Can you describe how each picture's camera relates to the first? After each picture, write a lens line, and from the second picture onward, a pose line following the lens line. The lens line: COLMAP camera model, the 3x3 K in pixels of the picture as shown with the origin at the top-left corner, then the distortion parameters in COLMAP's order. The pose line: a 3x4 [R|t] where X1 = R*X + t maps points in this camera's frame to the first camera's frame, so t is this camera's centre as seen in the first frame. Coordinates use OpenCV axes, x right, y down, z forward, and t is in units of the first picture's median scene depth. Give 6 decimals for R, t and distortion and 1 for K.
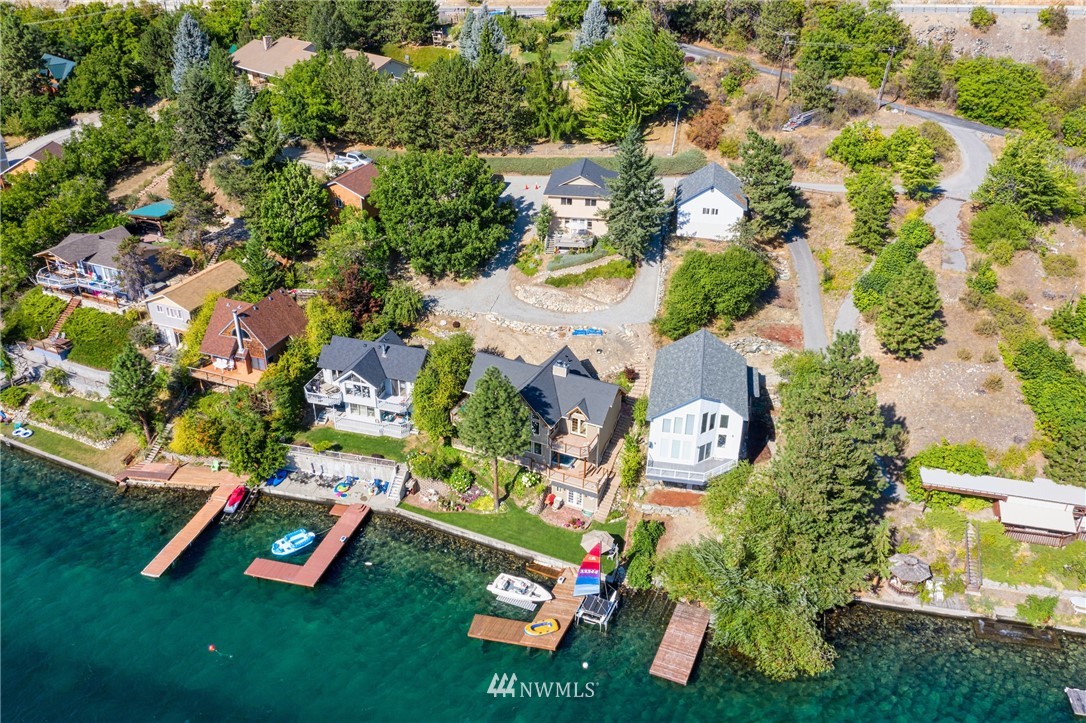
lens RADIAL K [[882.1, 0, 533.2], [0, 882.1, 362.8], [0, 0, 1]] dist [-0.011709, -0.005148]
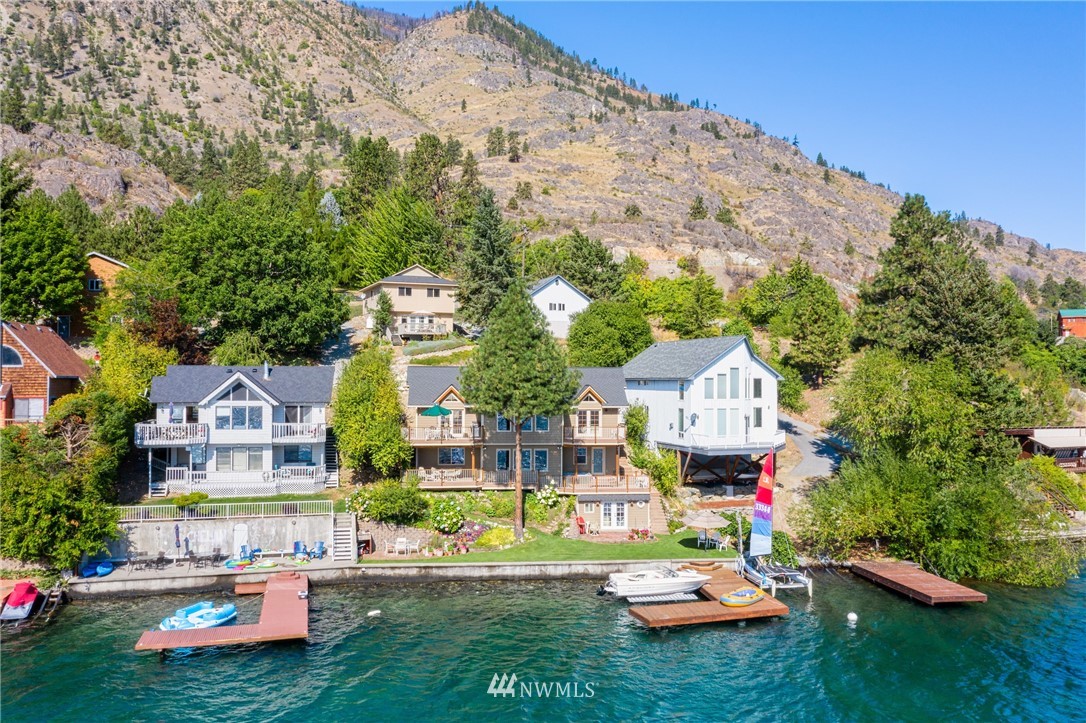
lens RADIAL K [[882.1, 0, 533.2], [0, 882.1, 362.8], [0, 0, 1]] dist [-0.011709, -0.005148]
pose [[0.860477, 0.008776, 0.509413, -0.331693], [0.244024, 0.870609, -0.427192, 0.305783], [-0.447248, 0.491898, 0.746997, 0.431039]]
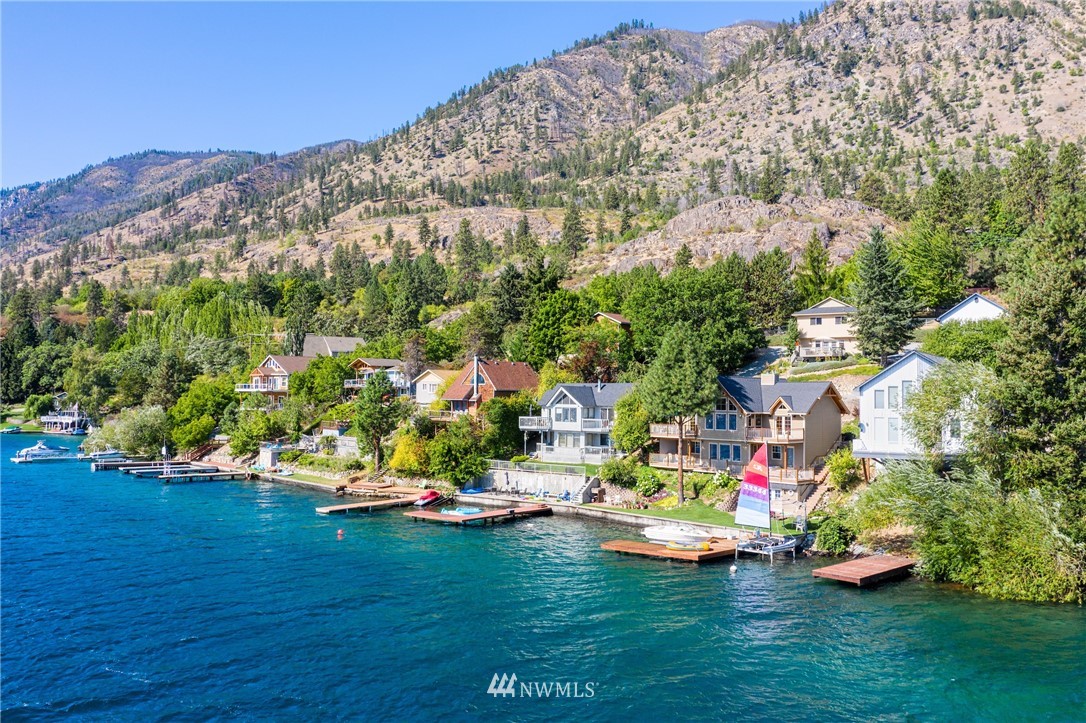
lens RADIAL K [[864.1, 0, 543.0], [0, 864.1, 361.5], [0, 0, 1]] dist [-0.029881, 0.015355]
pose [[0.919943, -0.011507, -0.391883, 0.159902], [-0.192848, 0.856999, -0.477873, 0.448944], [0.341342, 0.515190, 0.786171, 0.188098]]
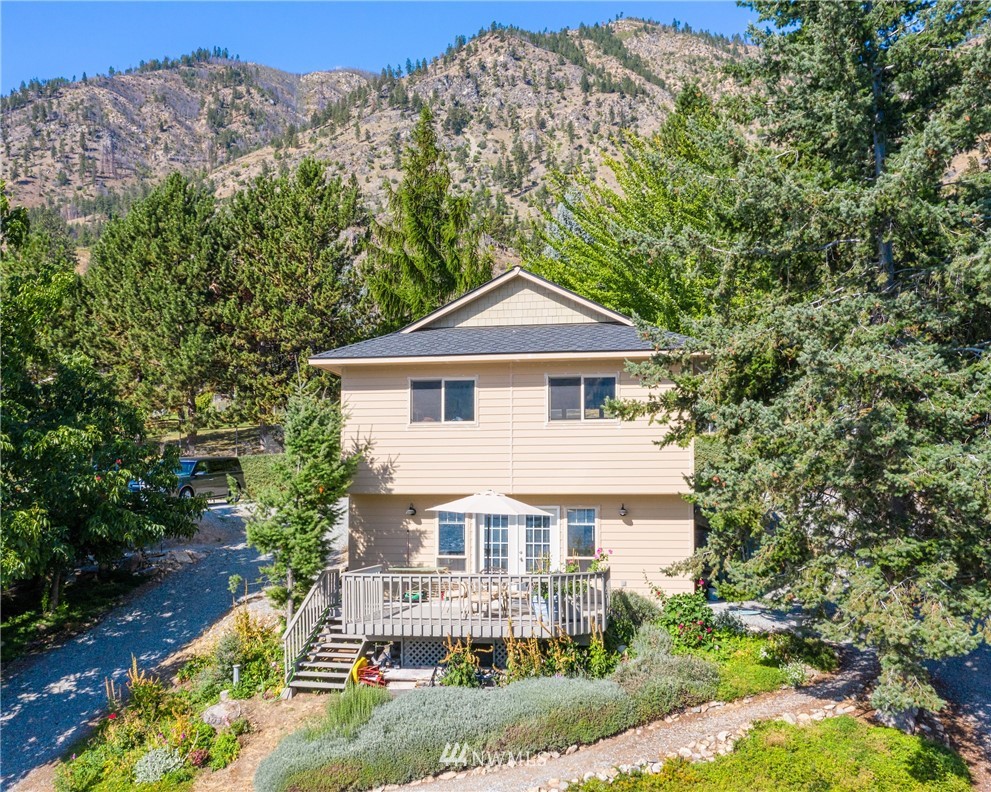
lens RADIAL K [[968.5, 0, 482.4], [0, 968.5, 453.5], [0, 0, 1]] dist [0.000508, -0.008682]
pose [[0.999464, -0.006046, -0.032167, 0.062096], [-0.011469, 0.855783, -0.517208, -0.086332], [0.030655, 0.517300, 0.855255, 0.996492]]
